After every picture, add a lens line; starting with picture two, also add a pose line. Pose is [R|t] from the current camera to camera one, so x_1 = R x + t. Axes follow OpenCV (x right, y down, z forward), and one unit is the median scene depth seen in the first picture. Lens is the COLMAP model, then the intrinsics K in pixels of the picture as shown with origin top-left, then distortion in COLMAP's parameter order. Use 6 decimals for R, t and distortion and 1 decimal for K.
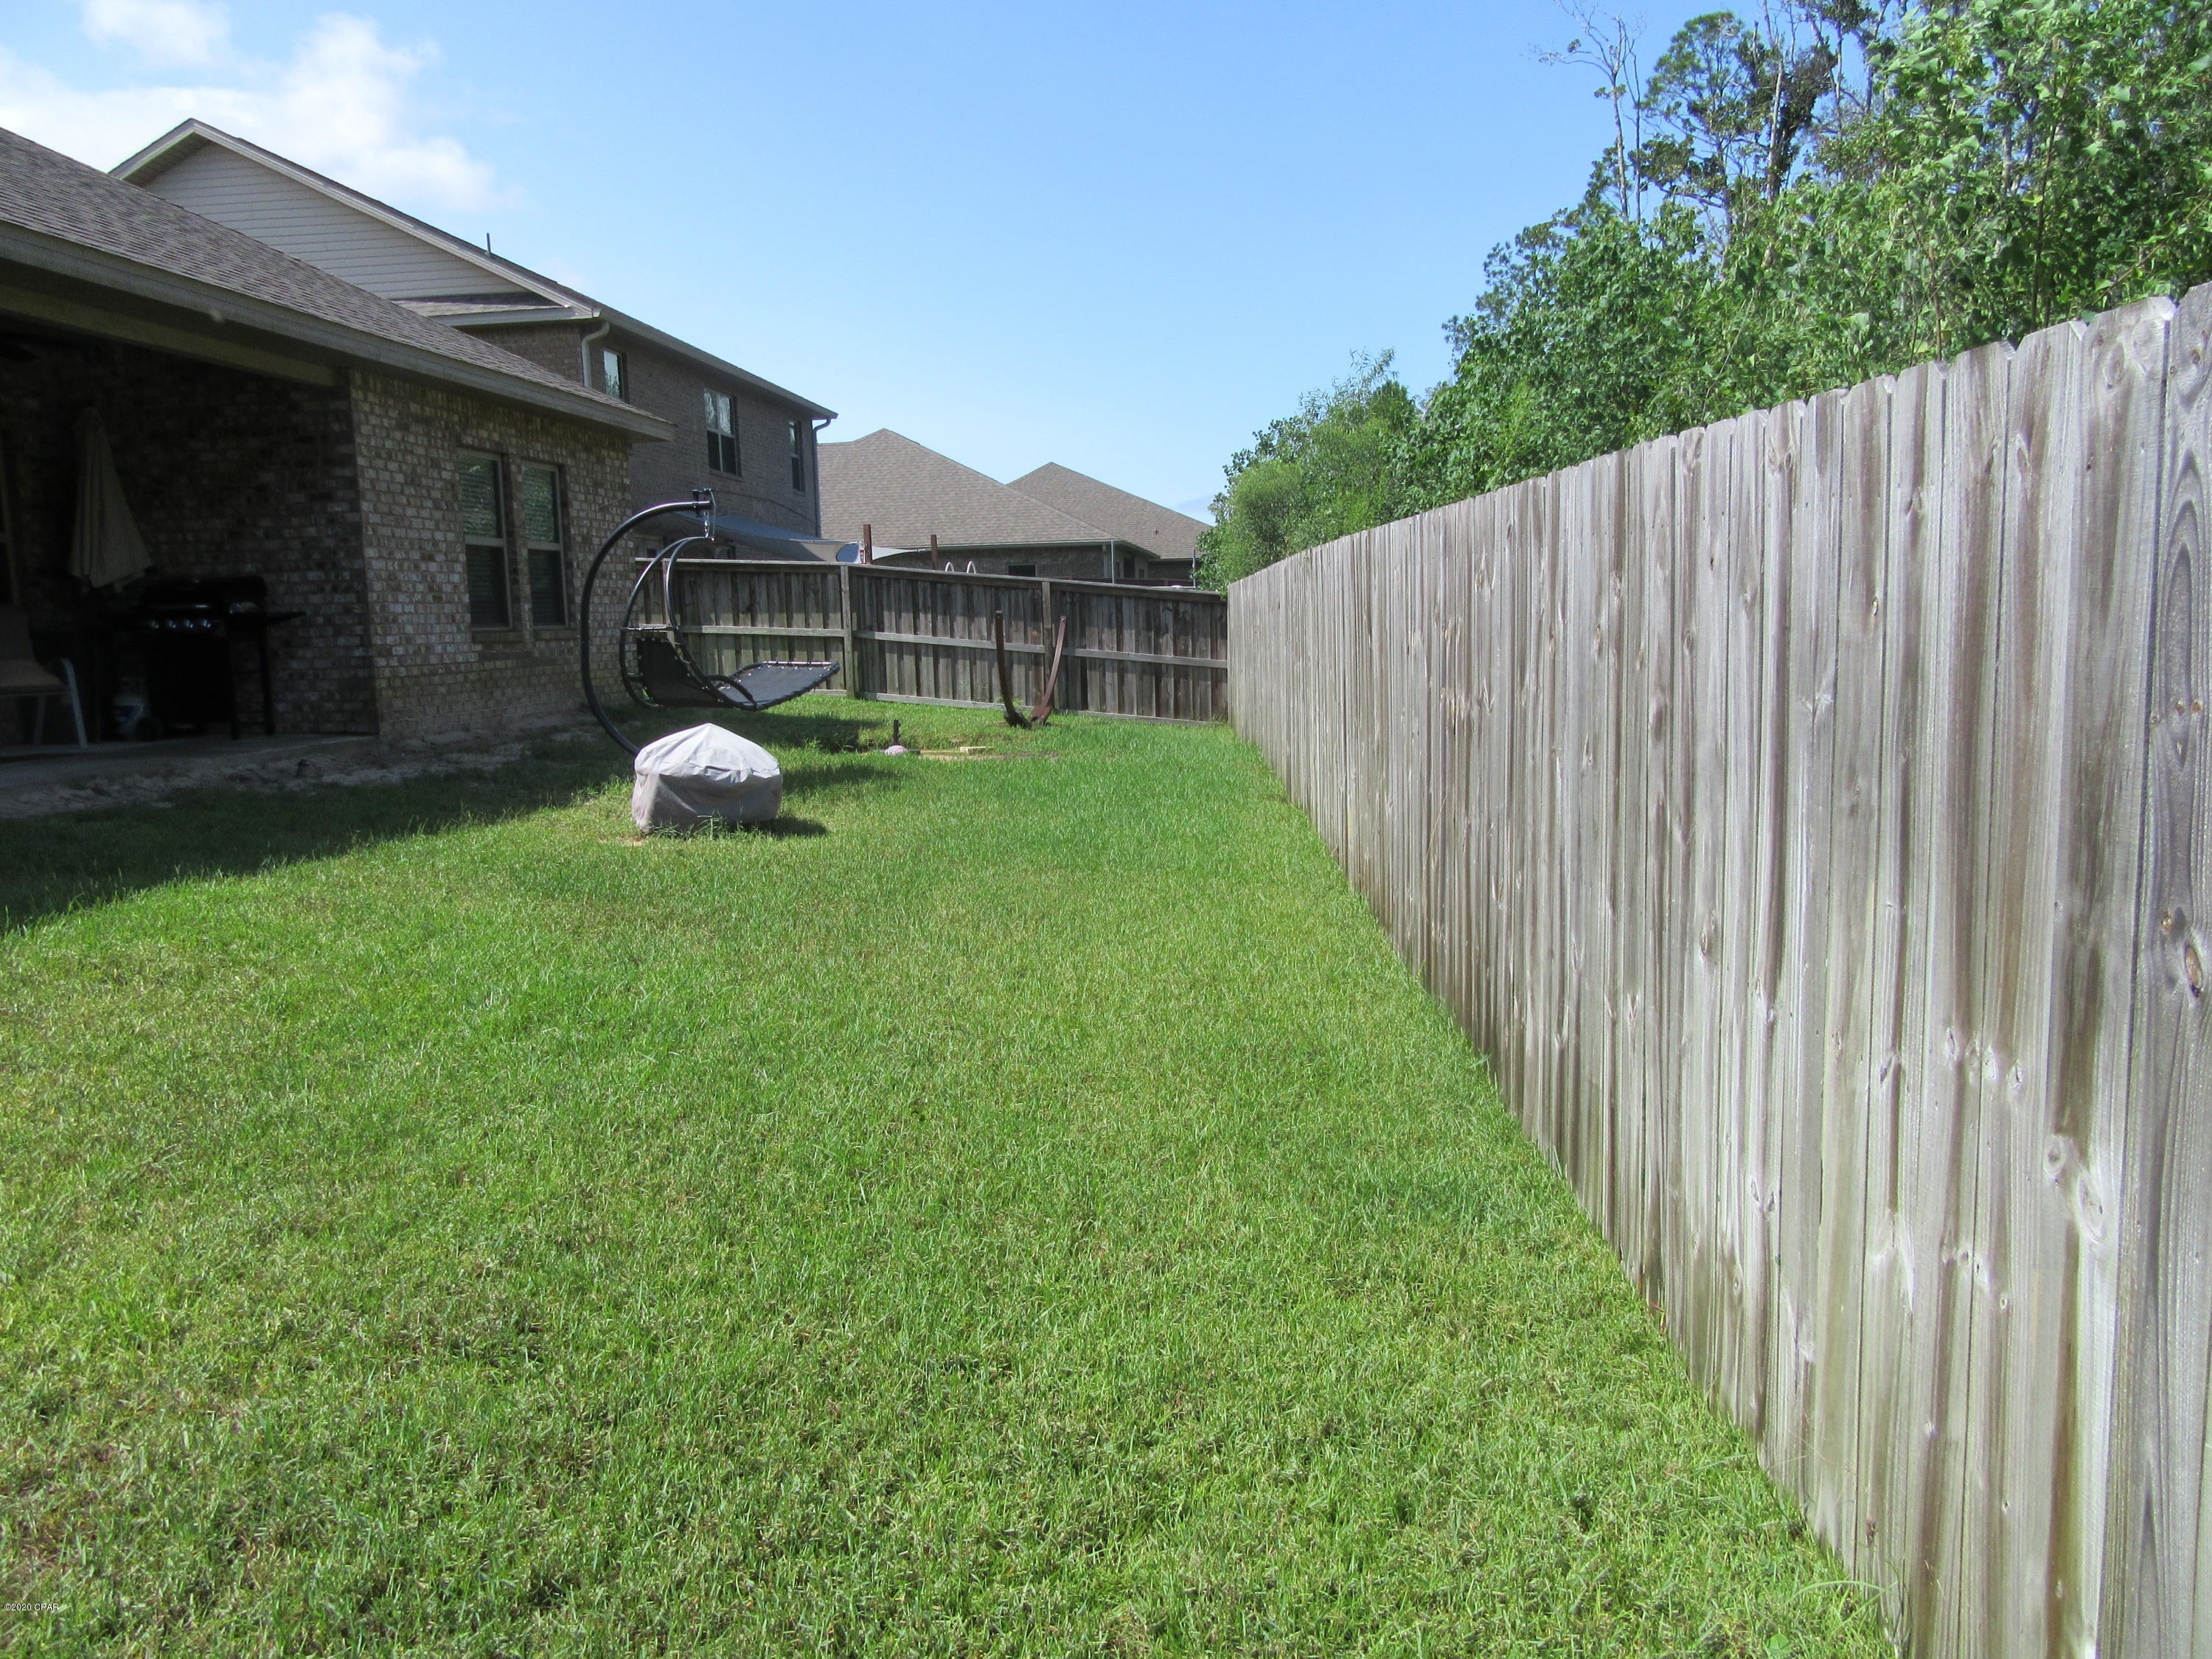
lens RADIAL K [[1649.8, 0, 1103.0], [0, 1649.8, 836.0], [0, 0, 1]] dist [-0.011669, 0.024960]
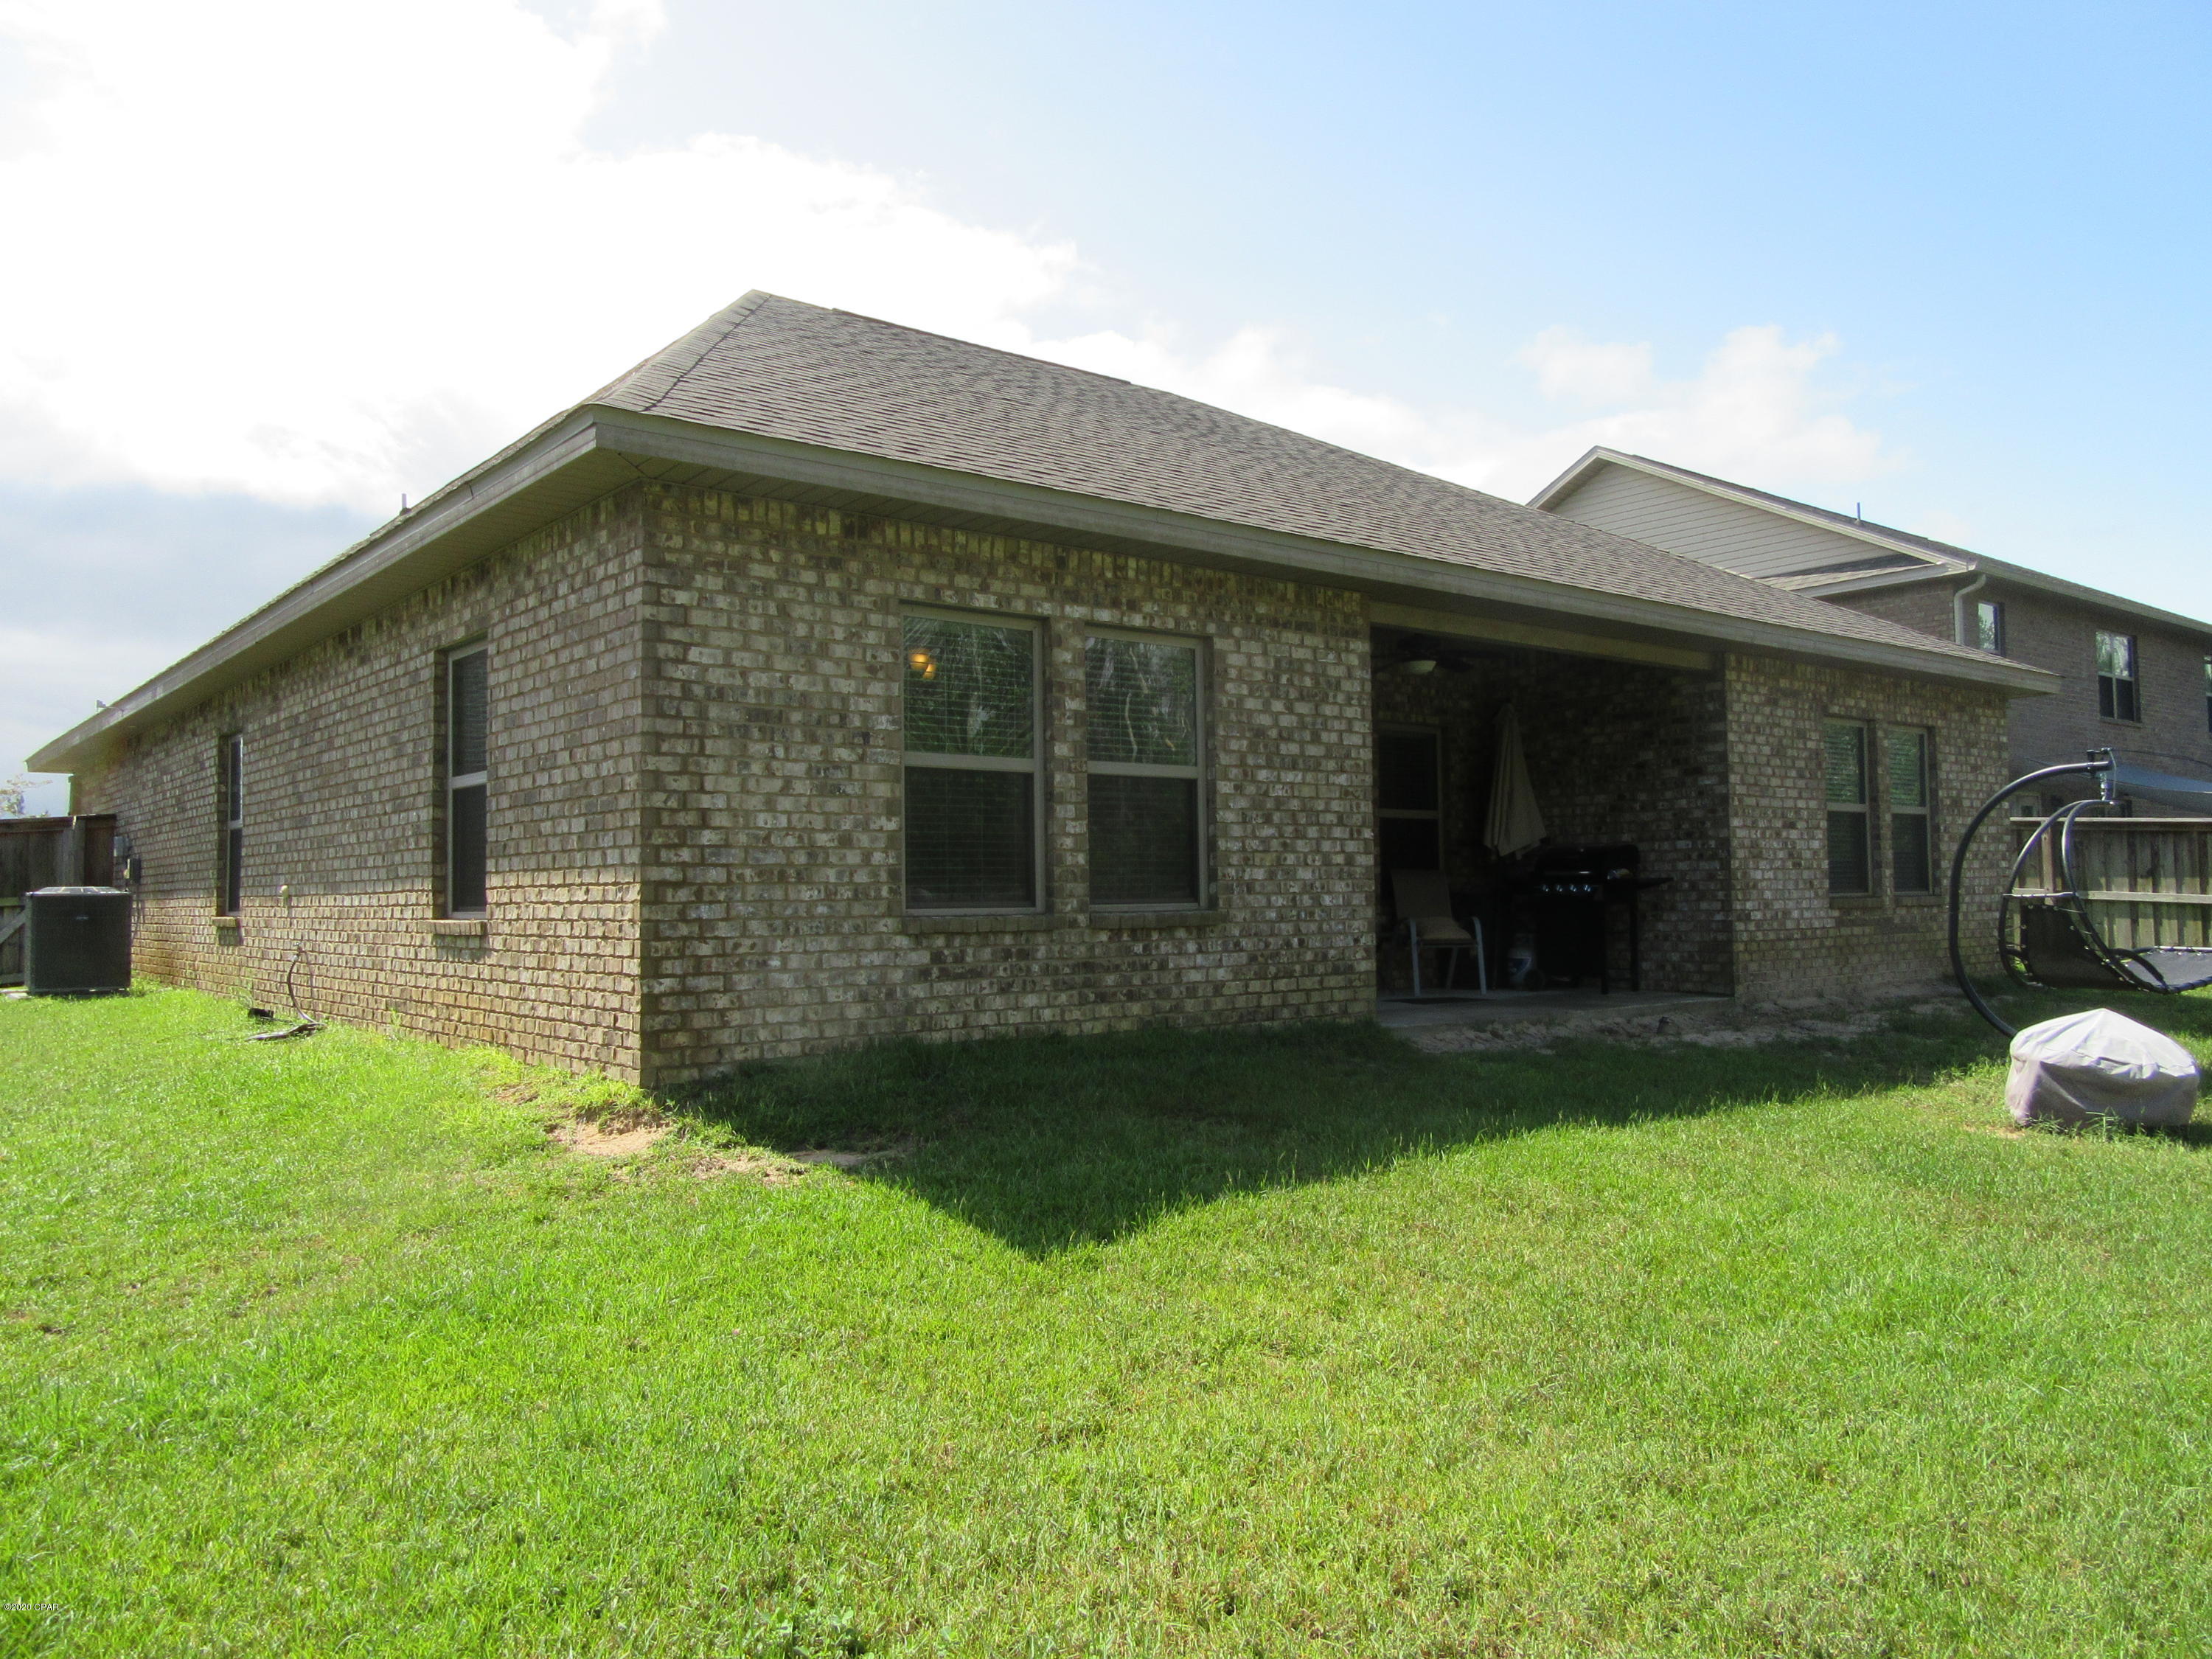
lens RADIAL K [[1649.8, 0, 1103.0], [0, 1649.8, 836.0], [0, 0, 1]] dist [-0.011669, 0.024960]
pose [[0.716280, -0.010378, -0.697735, -0.002956], [-0.096618, 0.988784, -0.113893, -0.006840], [0.691091, 0.148993, 0.707244, -0.021406]]
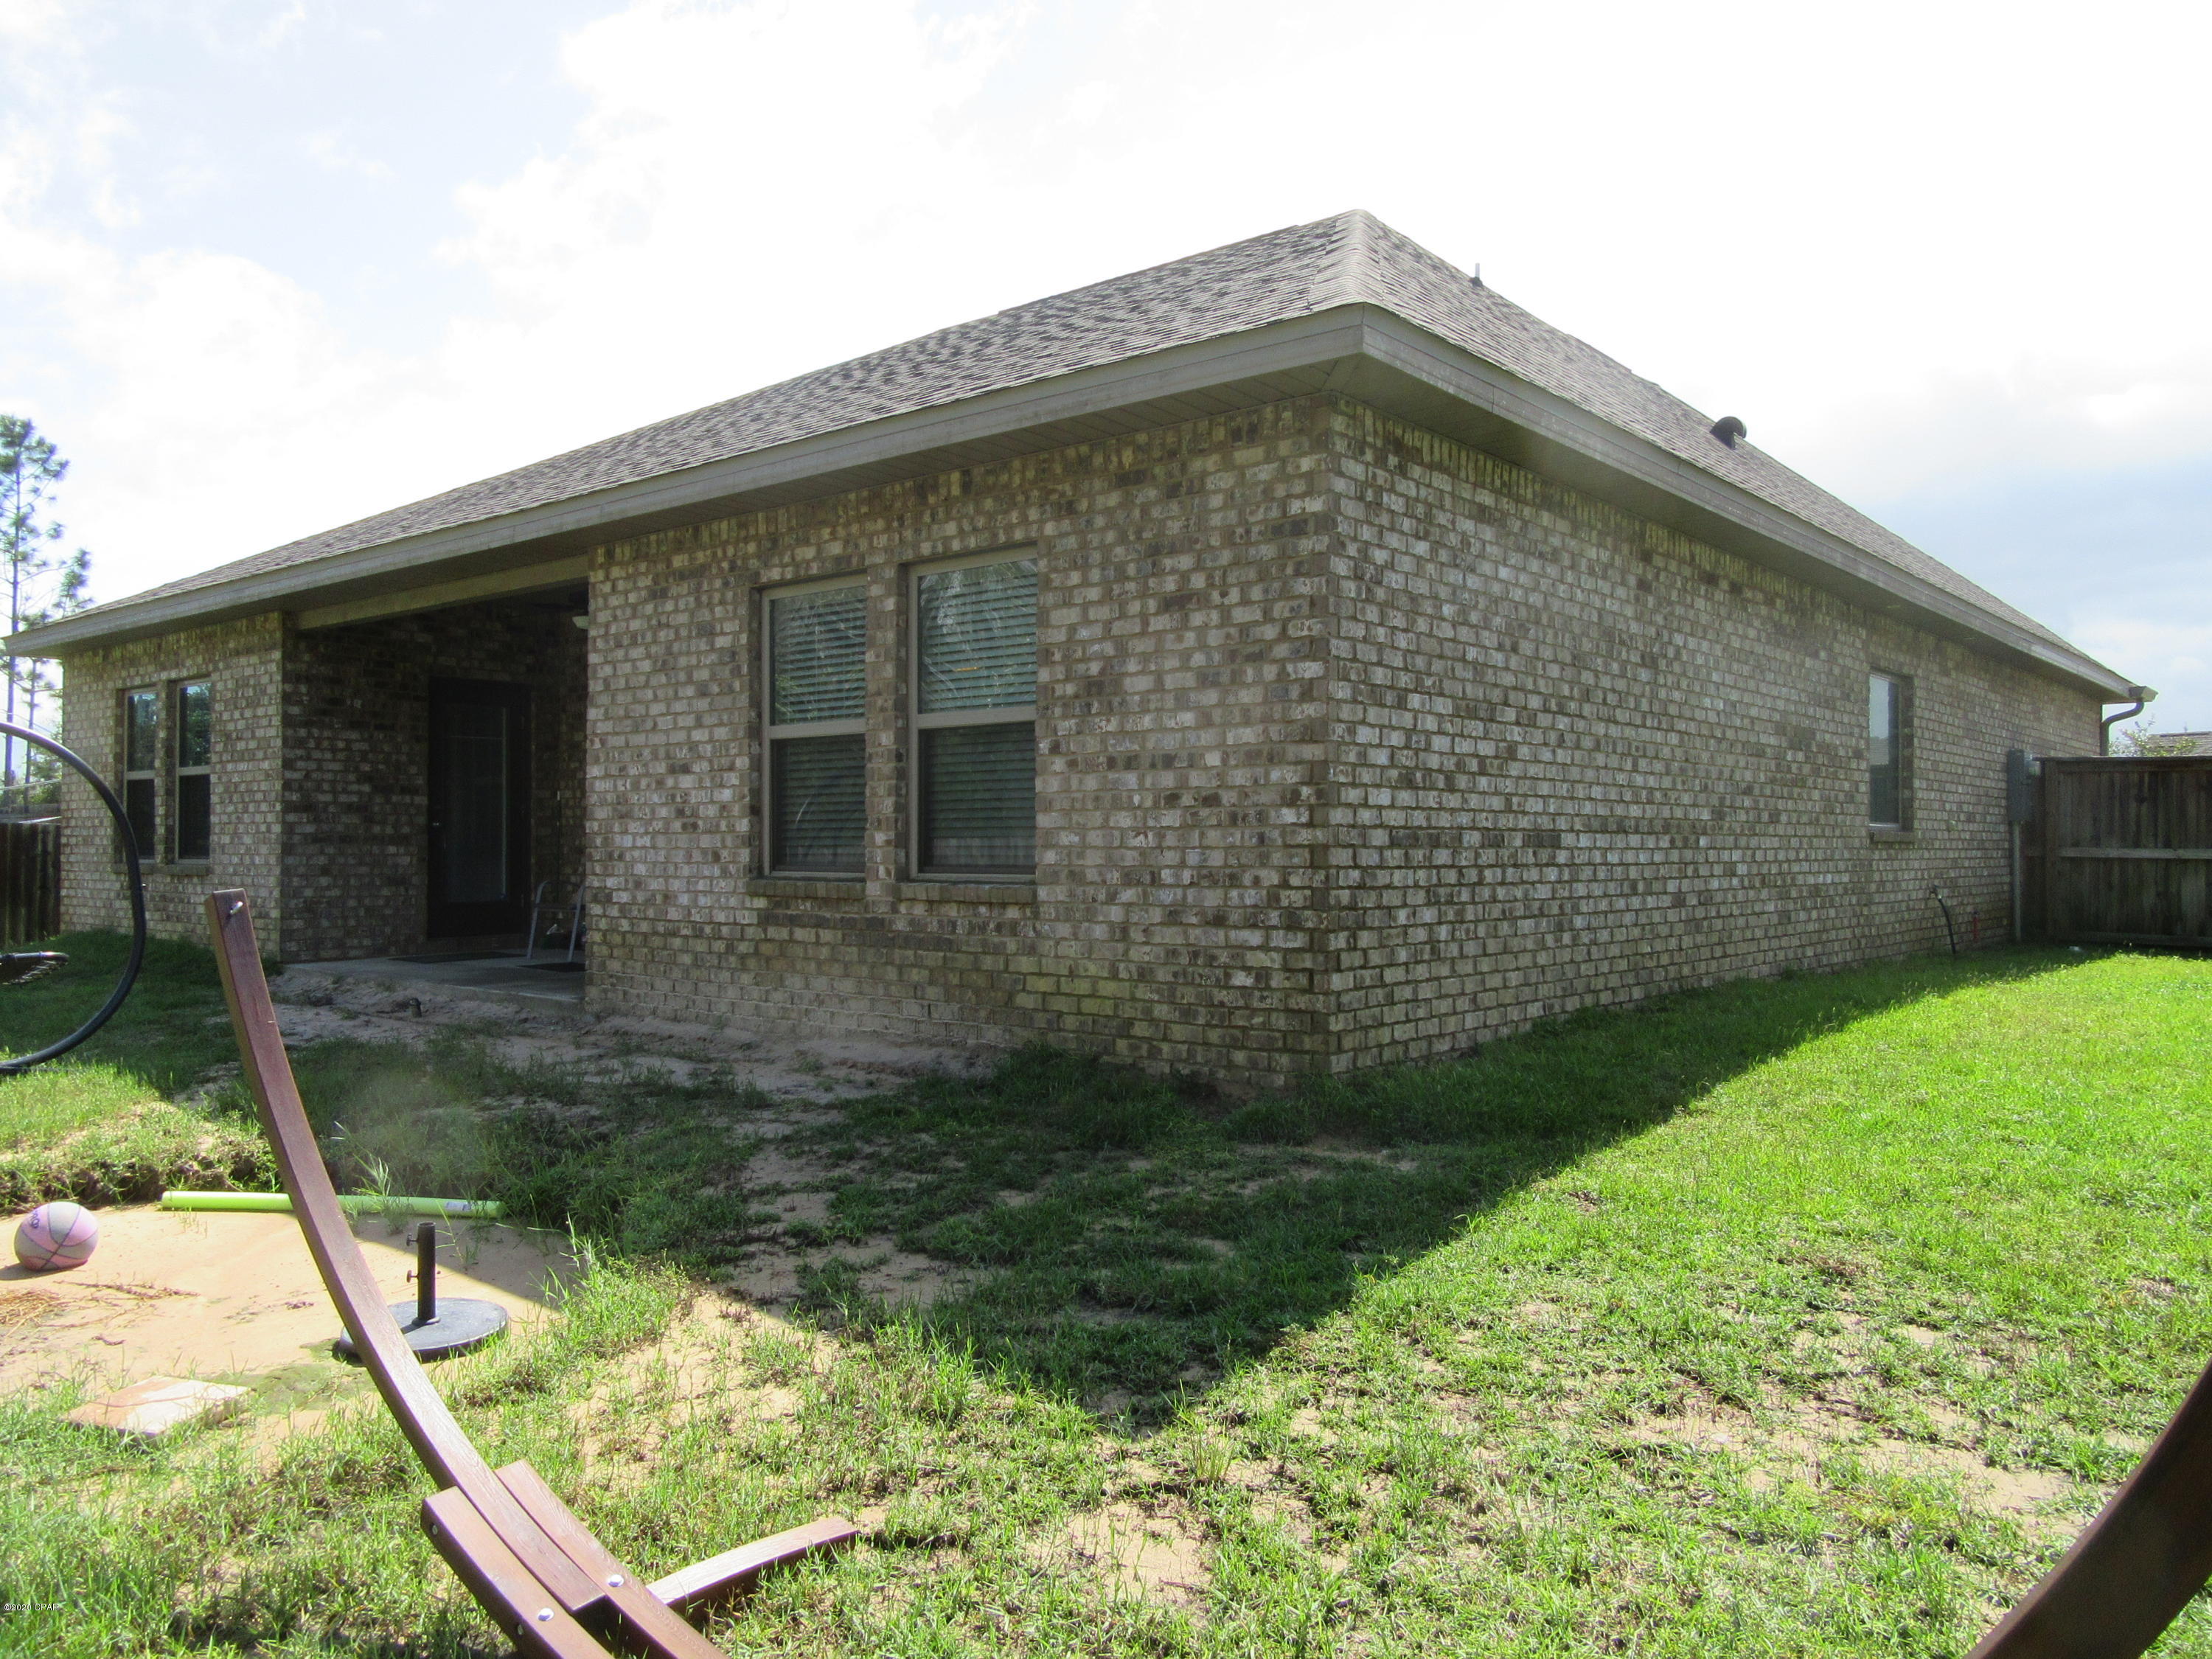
lens RADIAL K [[1649.8, 0, 1103.0], [0, 1649.8, 836.0], [0, 0, 1]] dist [-0.011669, 0.024960]
pose [[-0.563104, 0.018931, -0.826169, 0.092974], [-0.097264, 0.991271, 0.089007, -0.306118], [0.820642, 0.130477, -0.556347, 2.138172]]
